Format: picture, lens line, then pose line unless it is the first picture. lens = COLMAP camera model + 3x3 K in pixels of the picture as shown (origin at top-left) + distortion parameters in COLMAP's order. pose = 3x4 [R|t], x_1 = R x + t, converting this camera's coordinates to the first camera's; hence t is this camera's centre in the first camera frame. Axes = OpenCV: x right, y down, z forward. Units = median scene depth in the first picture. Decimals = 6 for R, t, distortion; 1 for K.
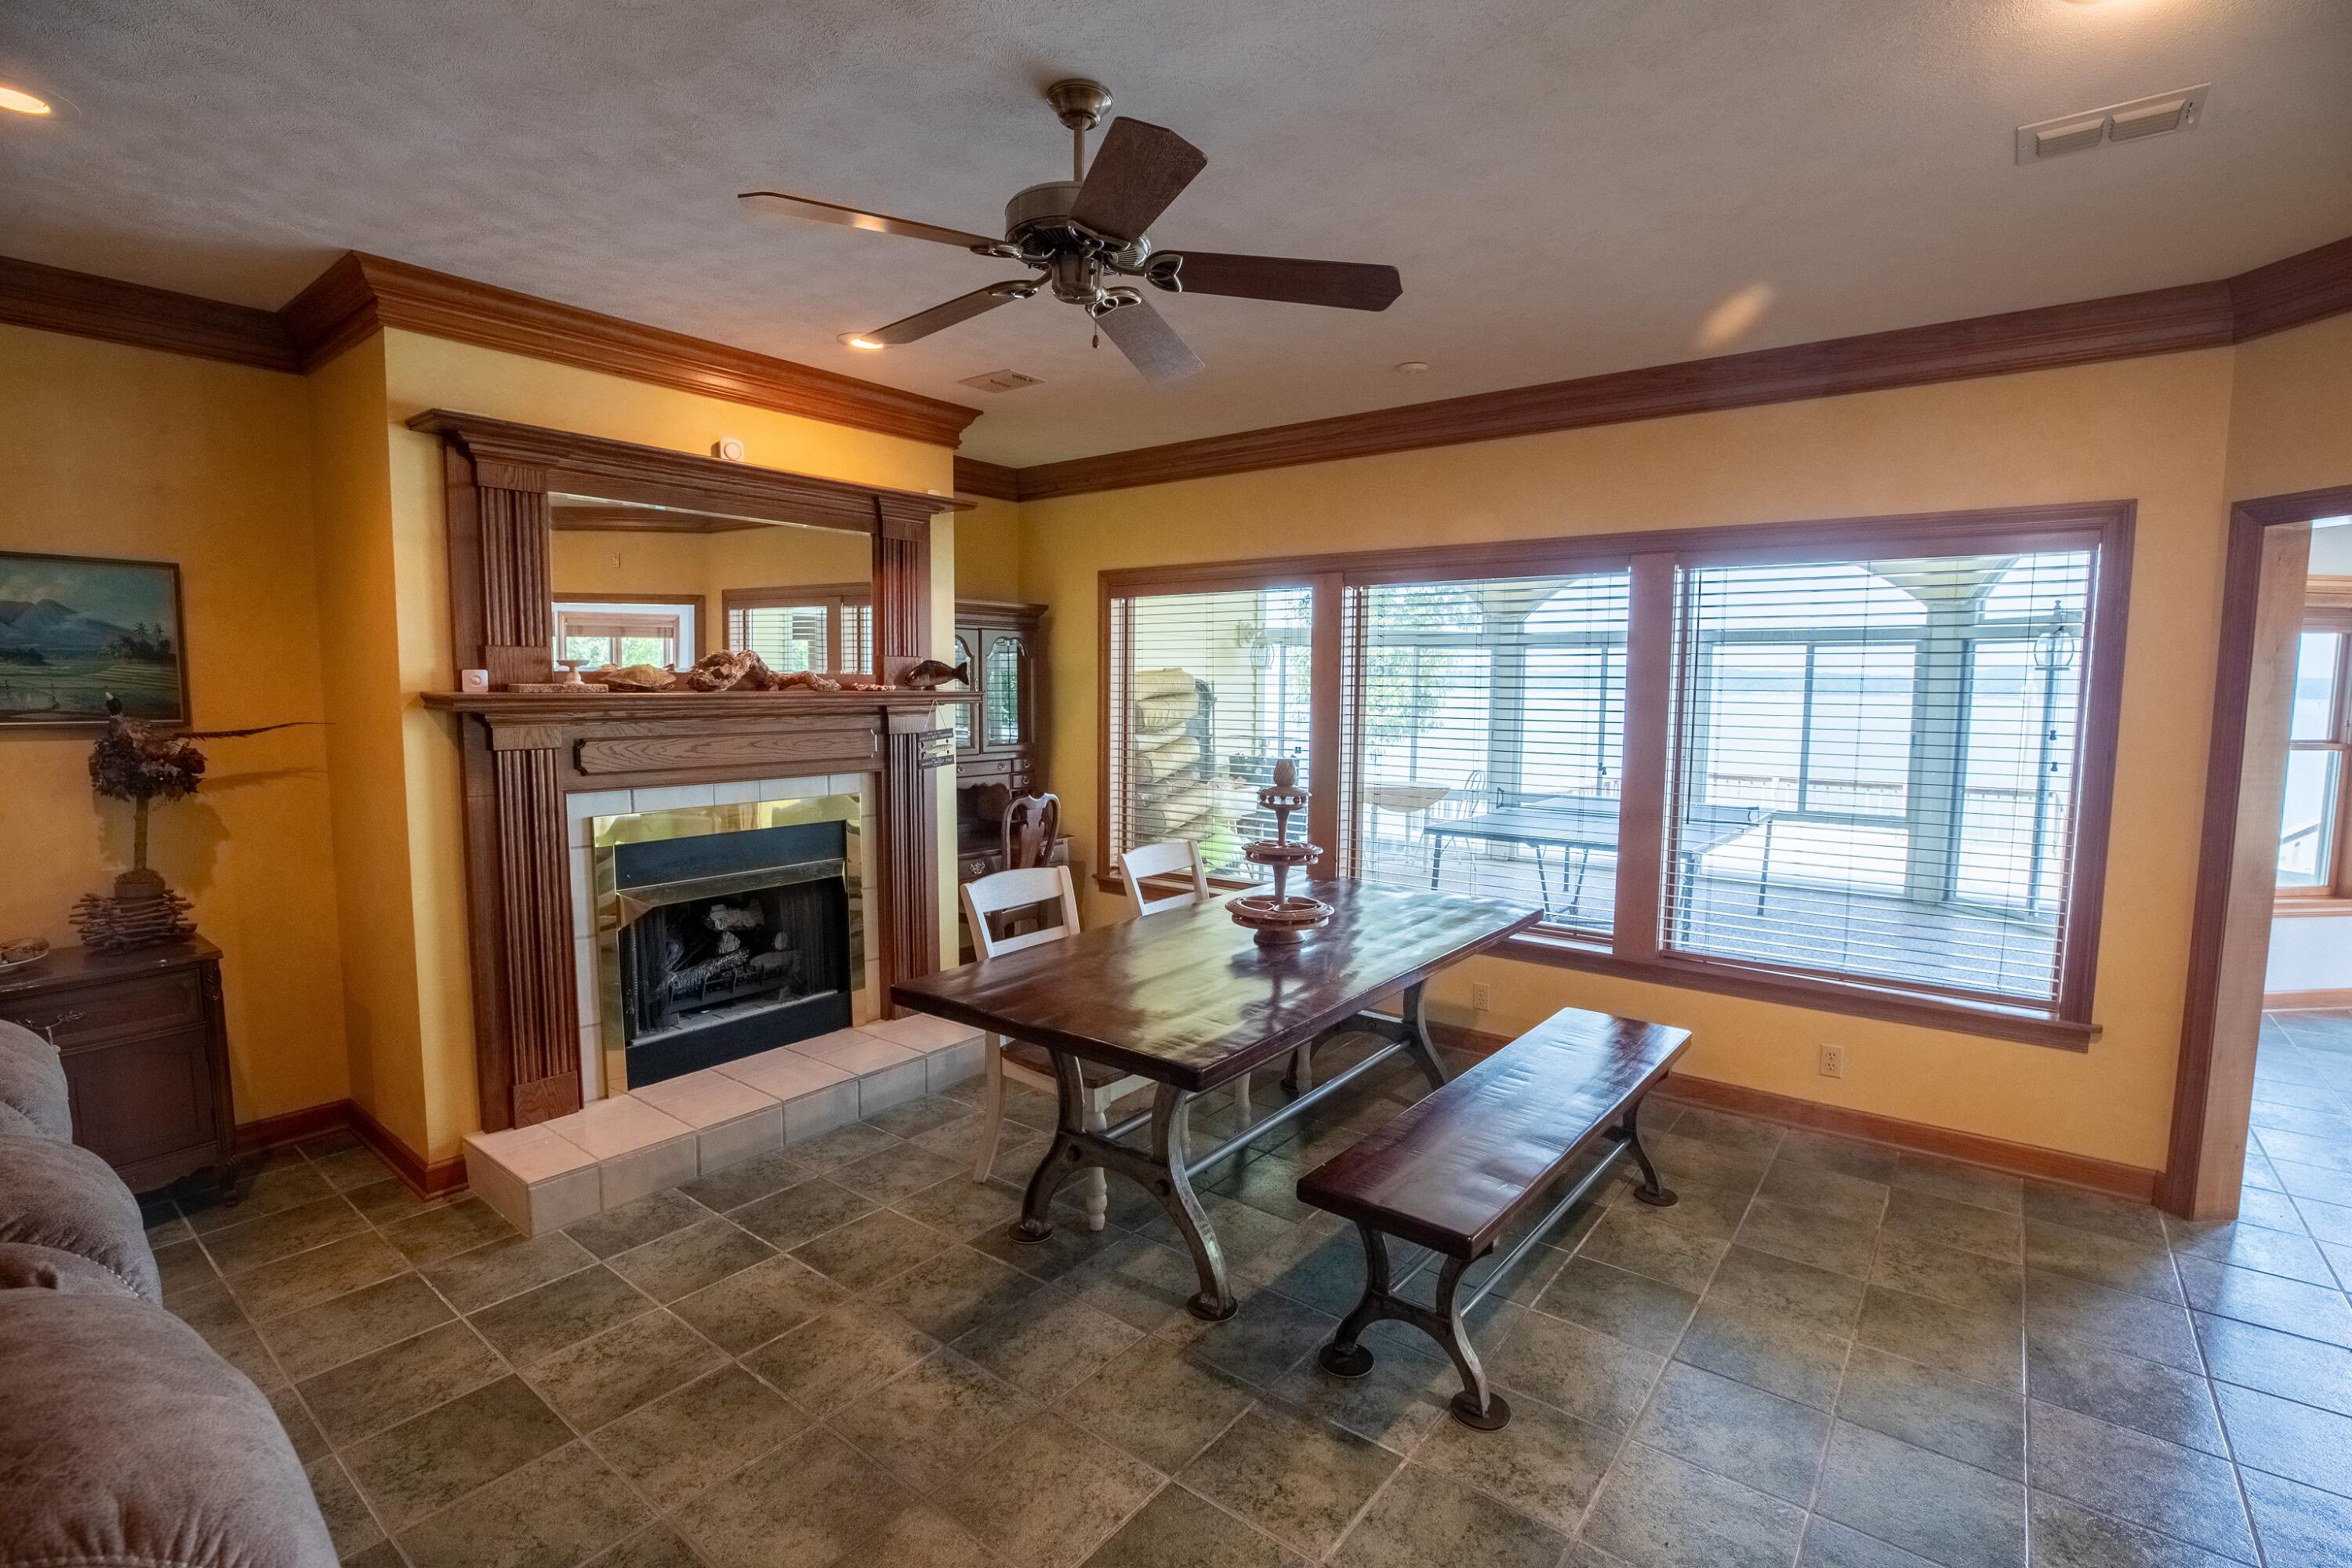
lens RADIAL K [[1081.3, 0, 1176.0], [0, 1081.3, 784.0], [0, 0, 1]] dist [-0.044487, 0.011550]
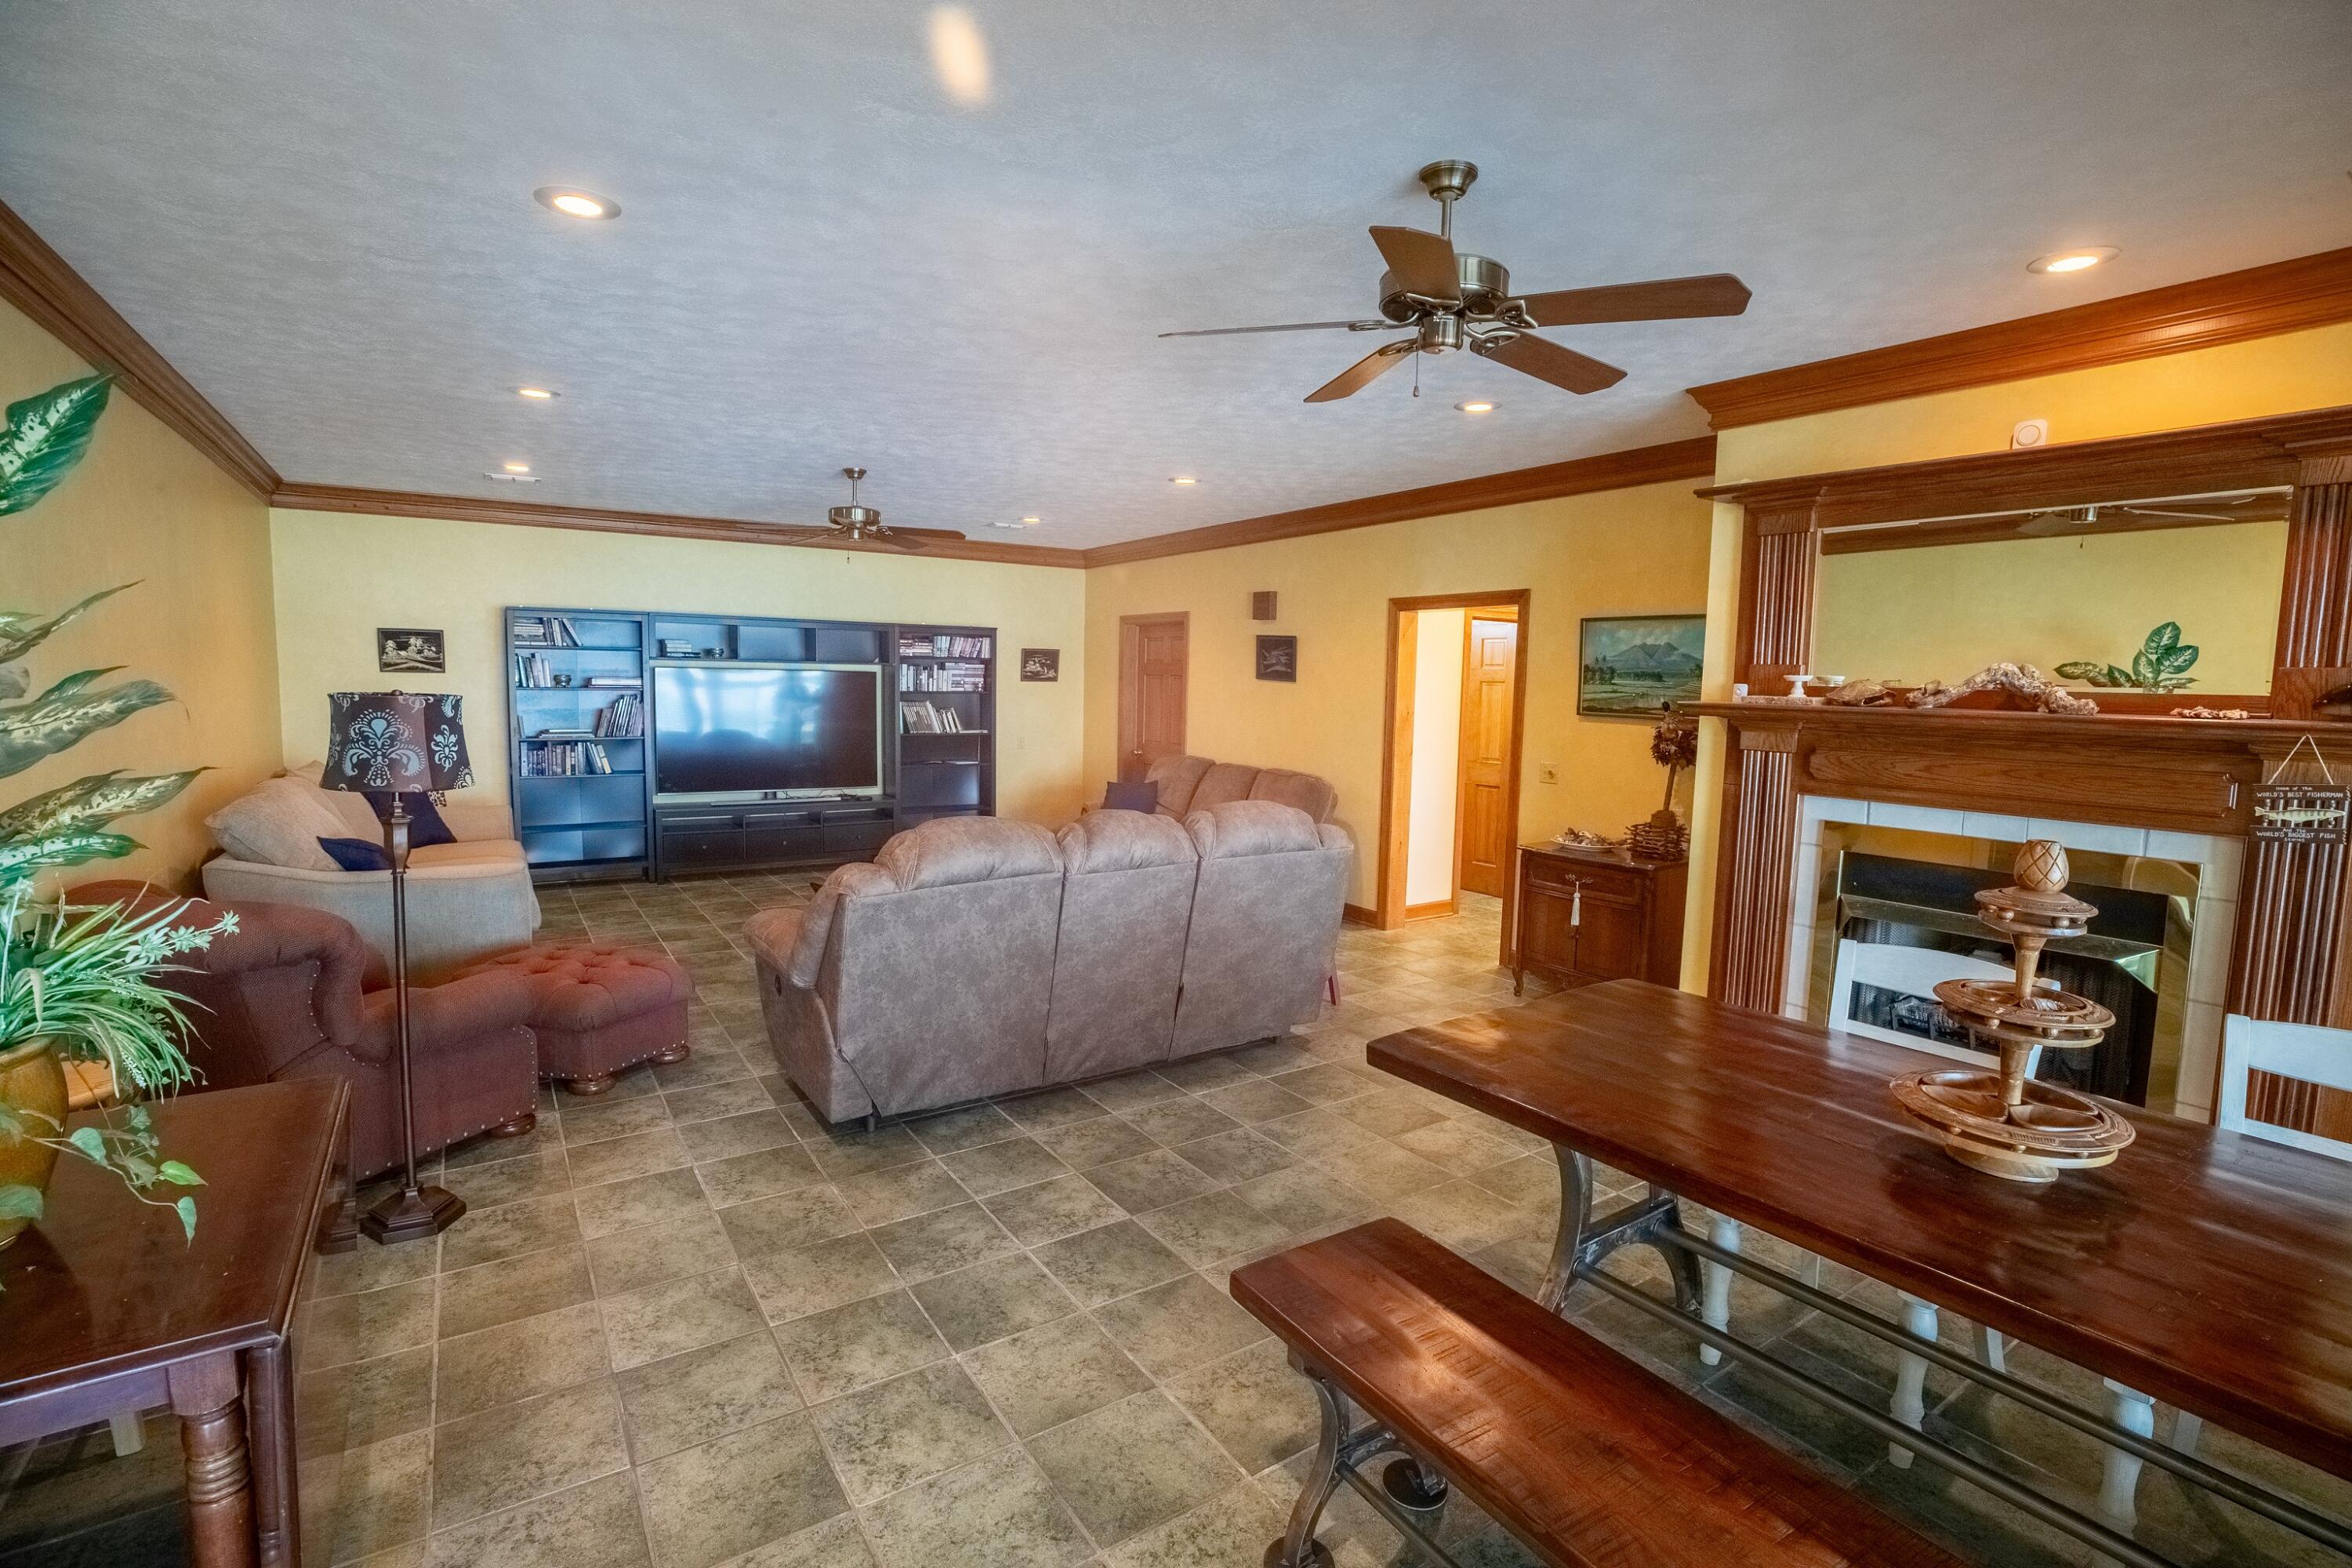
lens RADIAL K [[1081.3, 0, 1176.0], [0, 1081.3, 784.0], [0, 0, 1]] dist [-0.044487, 0.011550]
pose [[-0.322340, 0.078827, -0.943336, 0.752718], [-0.108651, 0.986860, 0.119590, -0.069388], [0.940368, 0.141044, -0.309540, 0.779239]]
